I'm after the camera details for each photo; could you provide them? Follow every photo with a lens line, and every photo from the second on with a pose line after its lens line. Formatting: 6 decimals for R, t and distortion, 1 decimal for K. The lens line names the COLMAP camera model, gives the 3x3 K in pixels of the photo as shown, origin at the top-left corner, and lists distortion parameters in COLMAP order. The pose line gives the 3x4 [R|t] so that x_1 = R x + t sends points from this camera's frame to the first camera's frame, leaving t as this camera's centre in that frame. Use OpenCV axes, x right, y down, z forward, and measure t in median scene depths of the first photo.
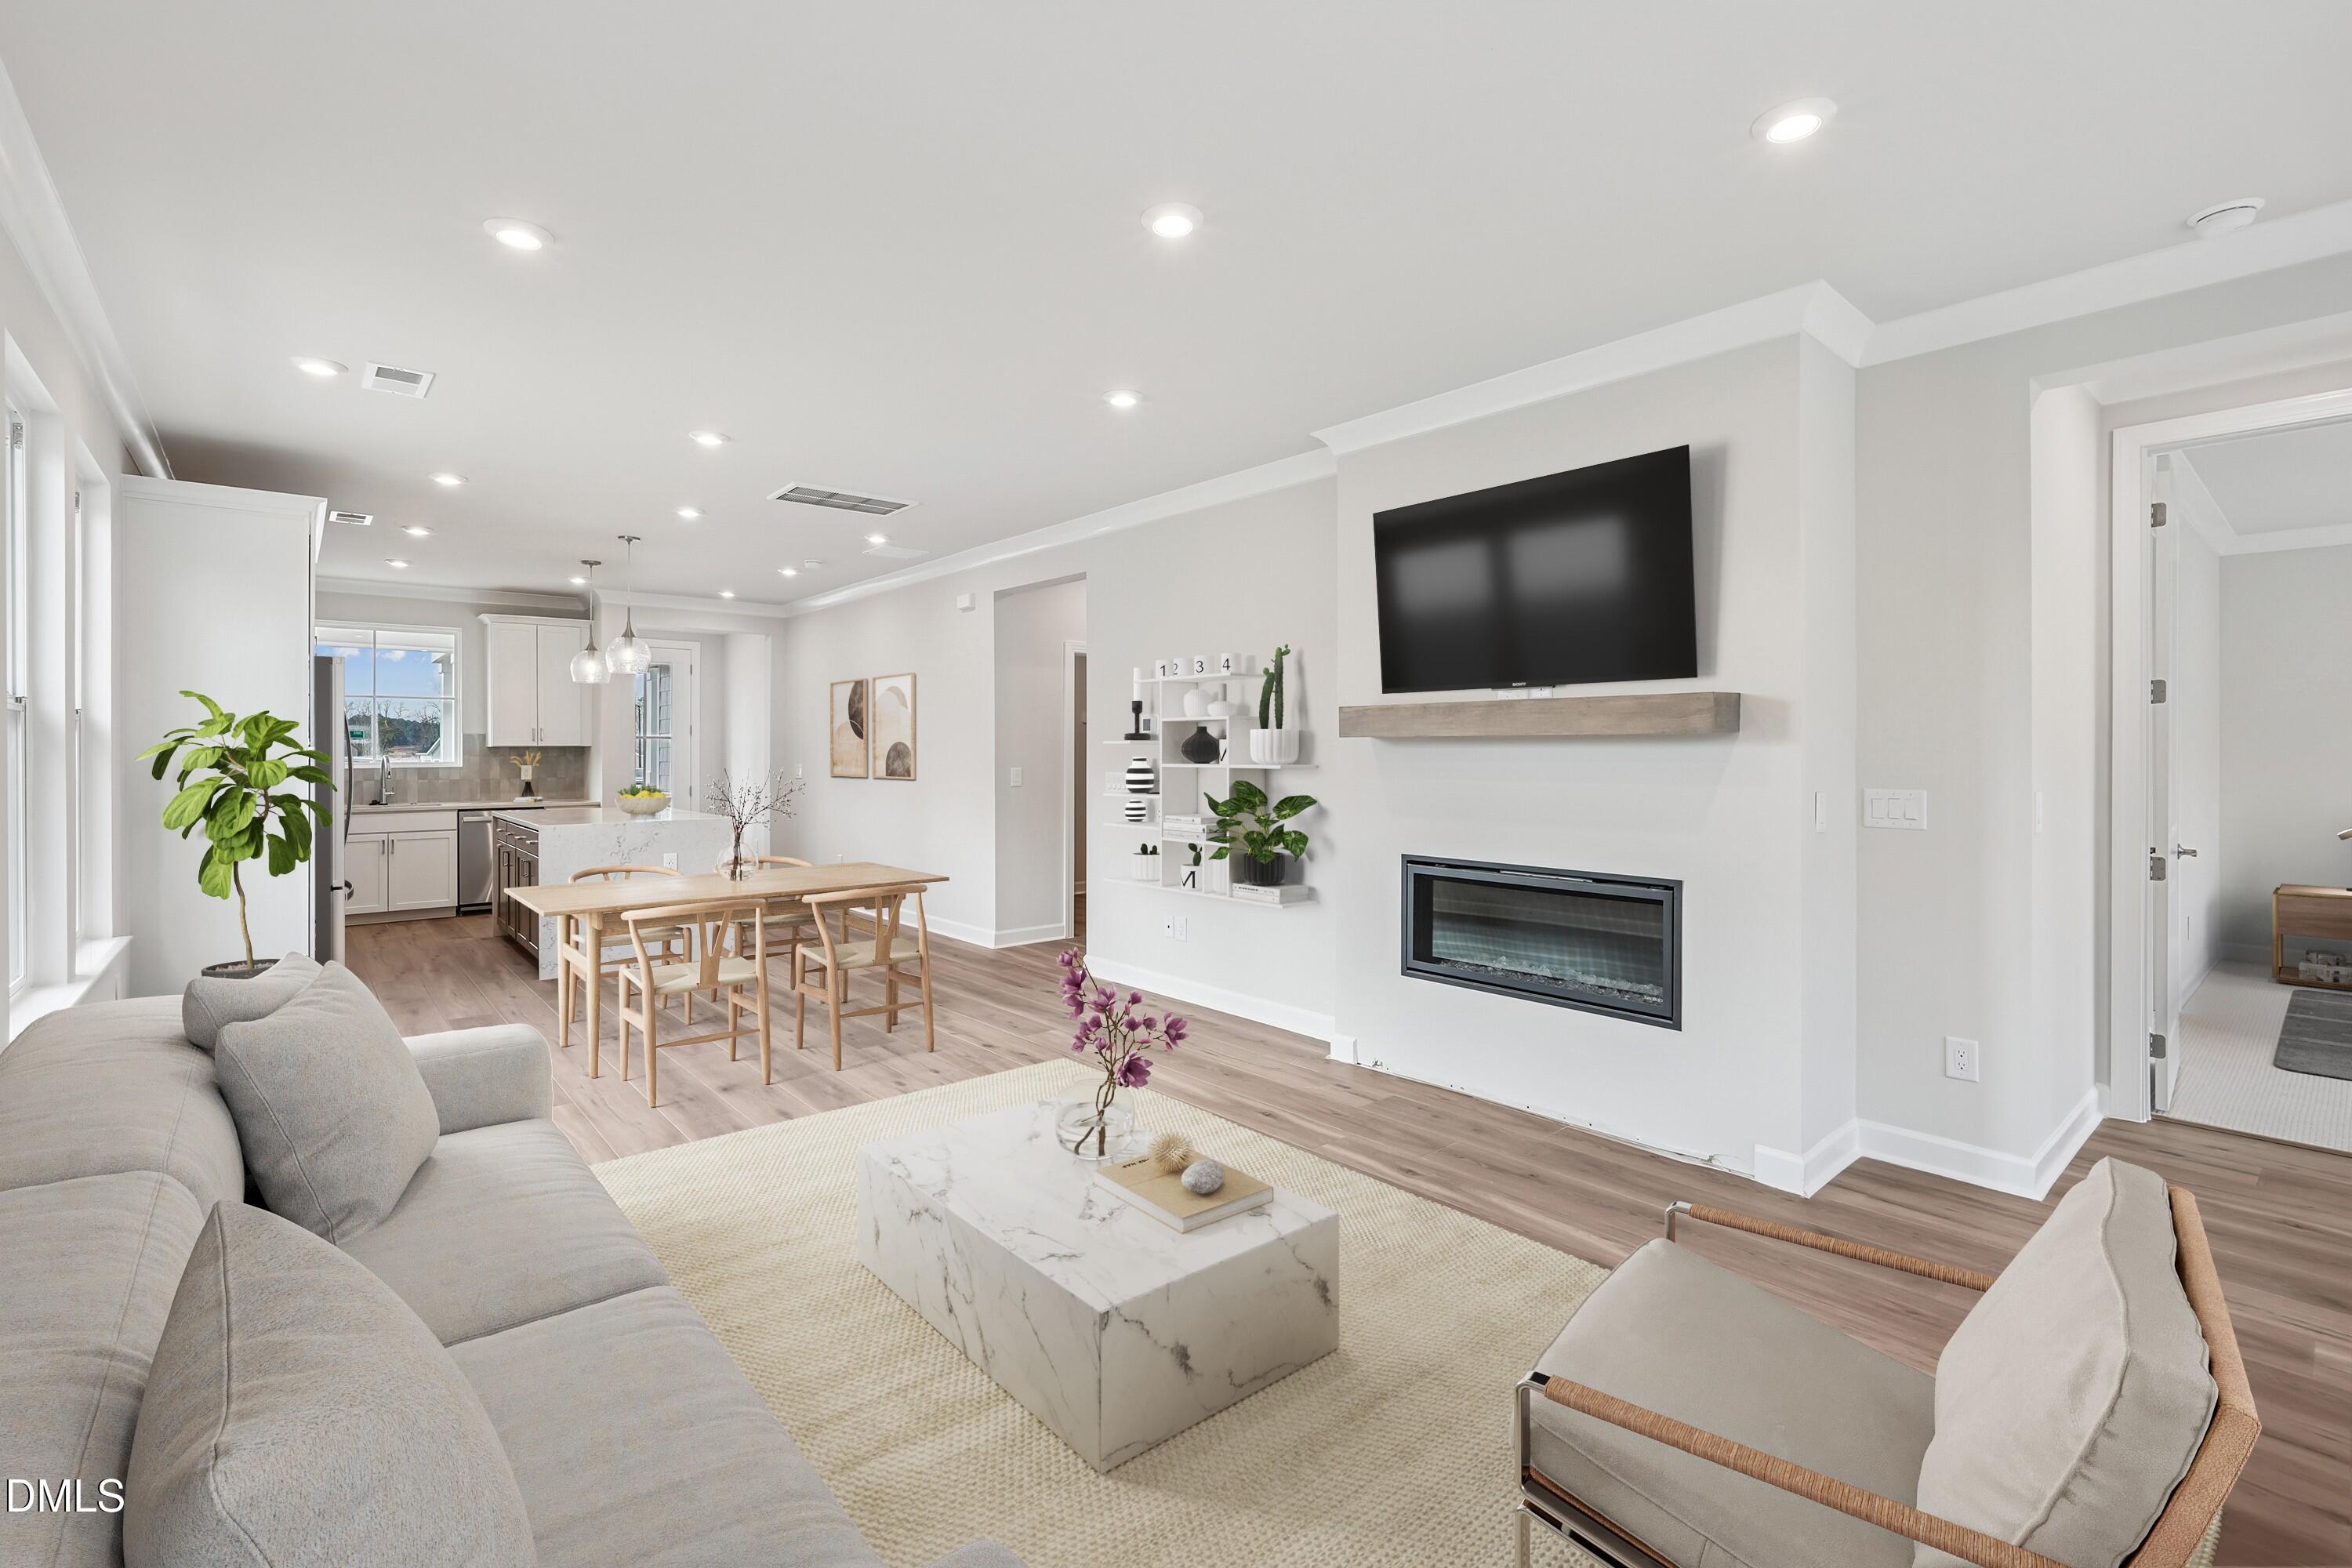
lens RADIAL K [[1046.4, 0, 1184.0], [0, 1046.4, 775.2], [0, 0, 1]] dist [-0.011136, 0.000155]
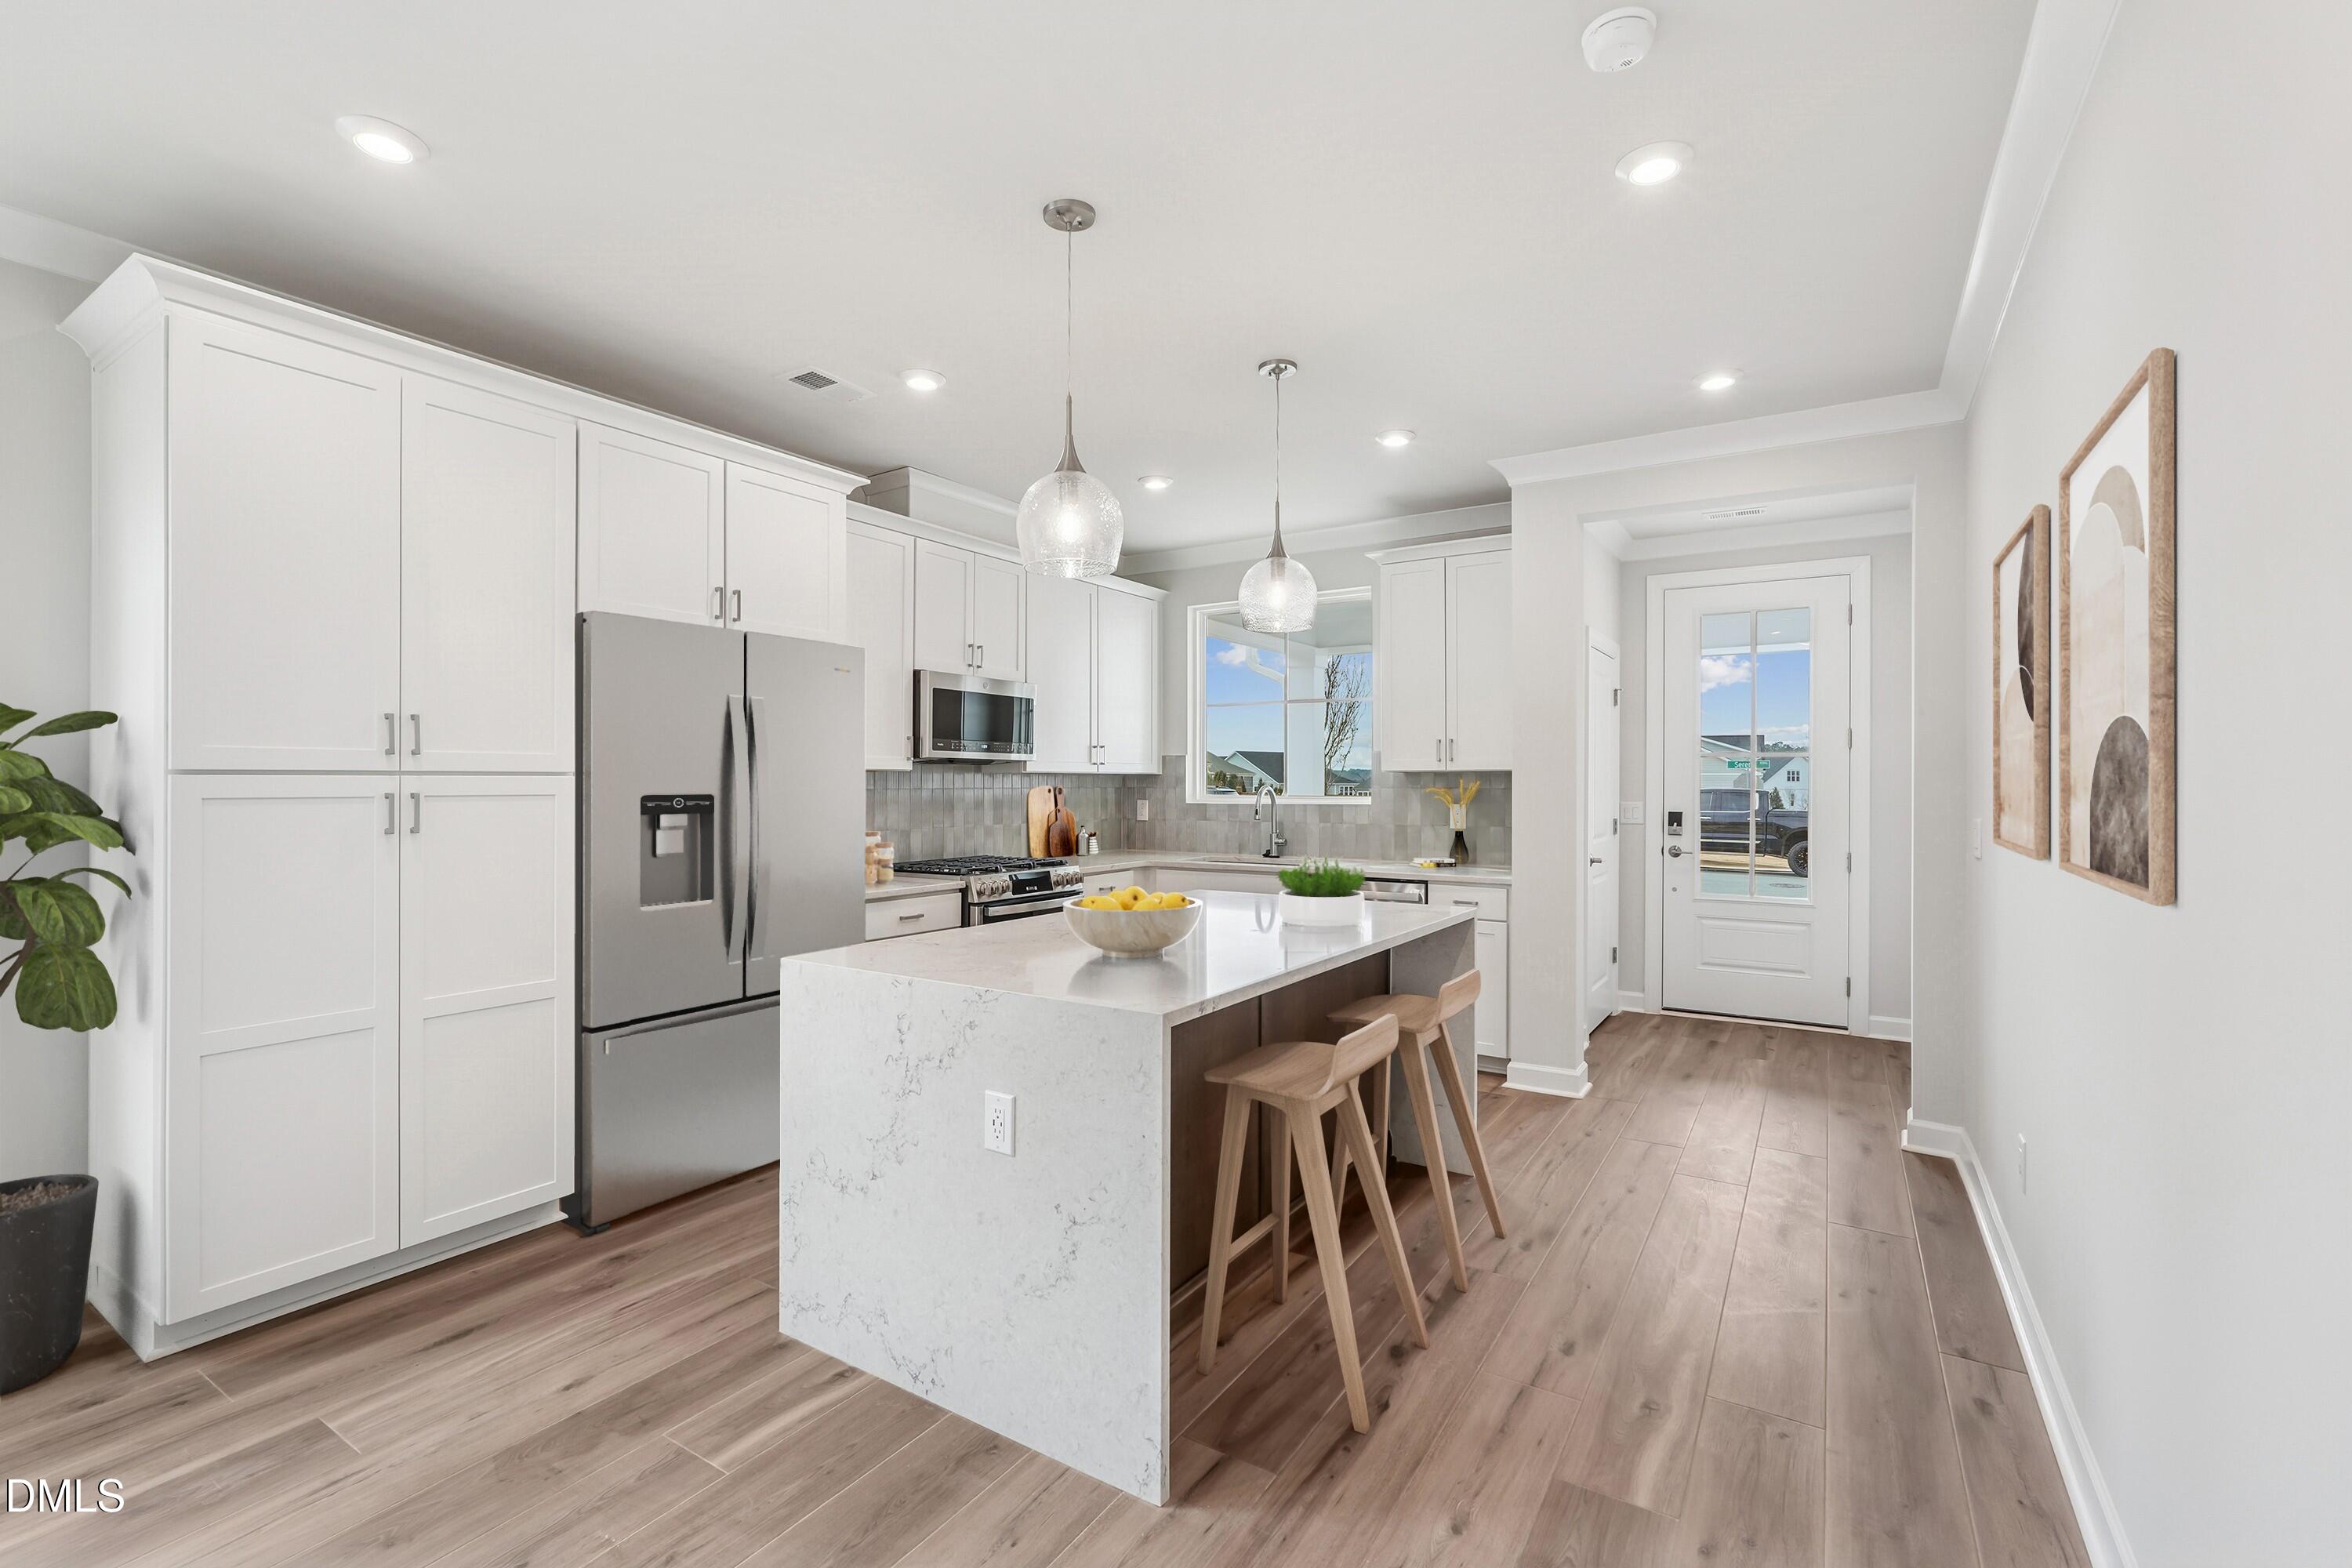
lens RADIAL K [[1046.4, 0, 1184.0], [0, 1046.4, 775.2], [0, 0, 1]] dist [-0.011136, 0.000155]
pose [[0.286864, -0.011784, -0.957899, -0.117997], [-0.018081, 0.999680, -0.017713, -0.012520], [0.957801, 0.022401, 0.286559, 0.707570]]
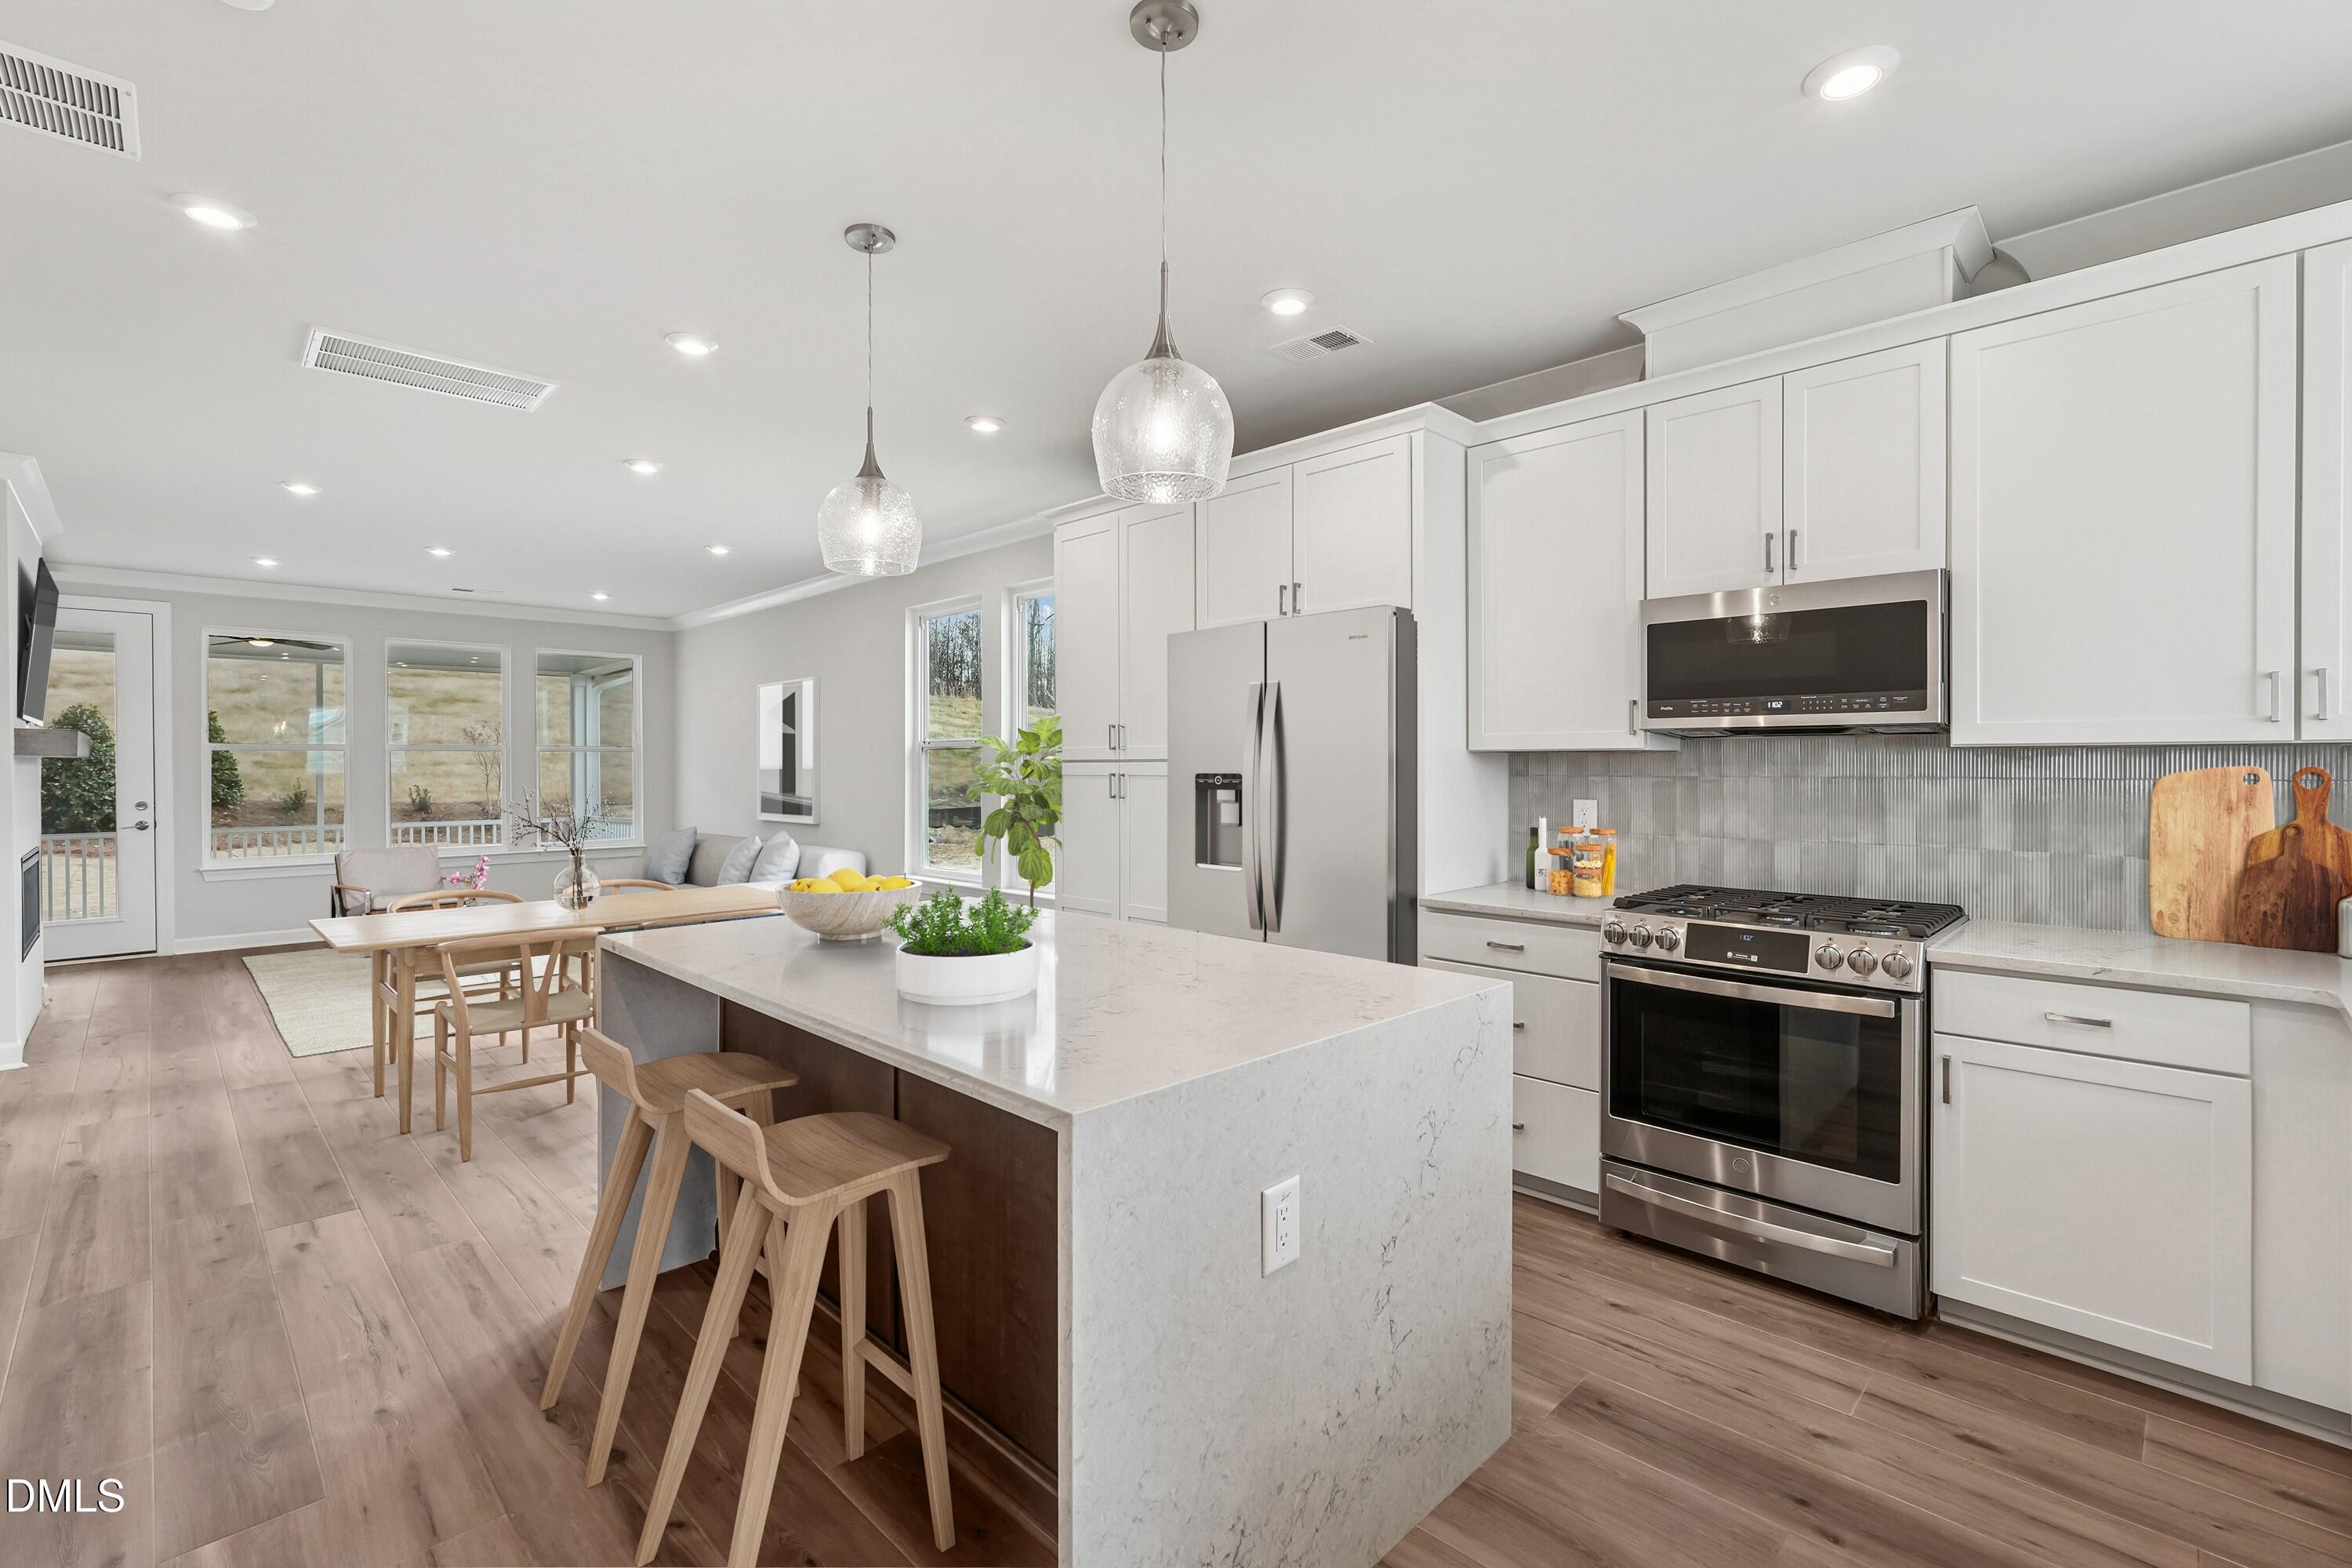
lens RADIAL K [[1031.1, 0, 1171.9], [0, 1031.1, 778.7], [0, 0, 1]] dist [-0.002655, 0.000360]
pose [[-0.998032, -0.004522, -0.062538, -0.474692], [-0.006472, 0.999498, 0.031011, -0.021594], [0.062366, 0.031354, -0.997561, 1.071671]]
